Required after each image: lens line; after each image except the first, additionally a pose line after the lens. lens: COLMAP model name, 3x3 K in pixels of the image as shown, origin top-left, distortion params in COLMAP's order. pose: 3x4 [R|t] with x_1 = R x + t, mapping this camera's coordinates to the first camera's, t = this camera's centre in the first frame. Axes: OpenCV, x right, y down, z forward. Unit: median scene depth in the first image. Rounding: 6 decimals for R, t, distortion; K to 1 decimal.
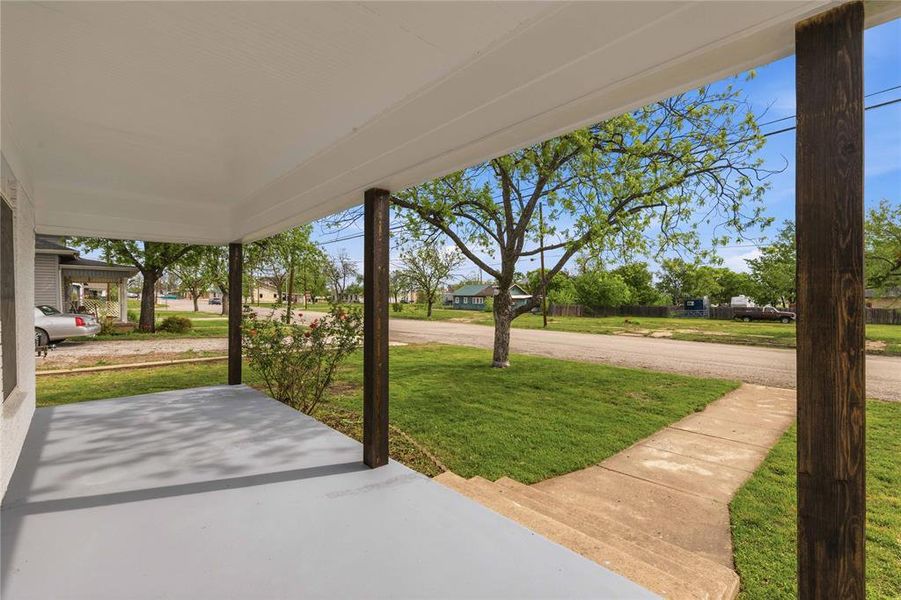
lens RADIAL K [[389.4, 0, 448.1], [0, 389.4, 300.8], [0, 0, 1]] dist [0.001644, 0.000583]
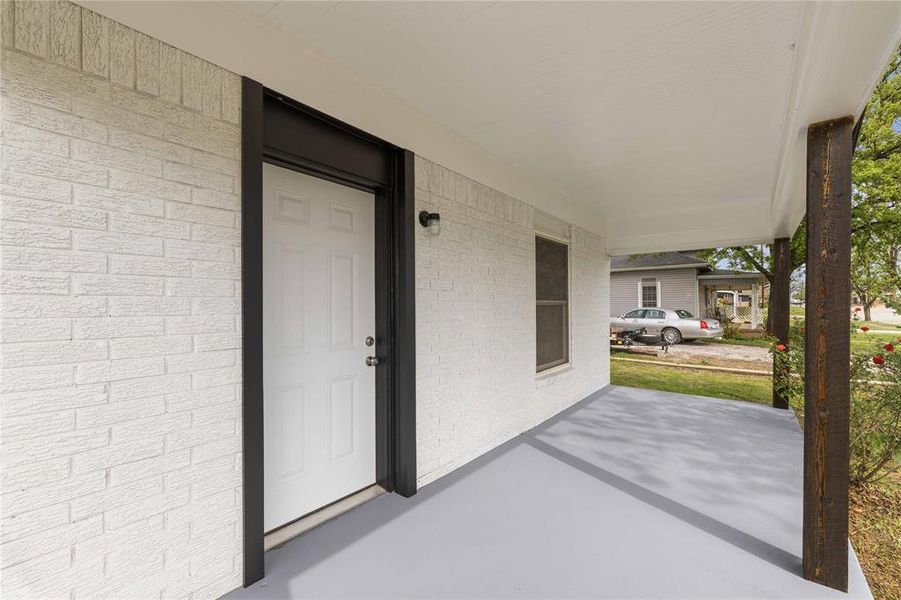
lens RADIAL K [[389.4, 0, 442.1], [0, 389.4, 303.6], [0, 0, 1]] dist [0.001644, 0.000583]
pose [[0.171967, -0.002152, -0.985100, 0.146741], [-0.006683, 0.999972, -0.003351, 0.000642], [0.985080, 0.007160, 0.171948, 0.148533]]
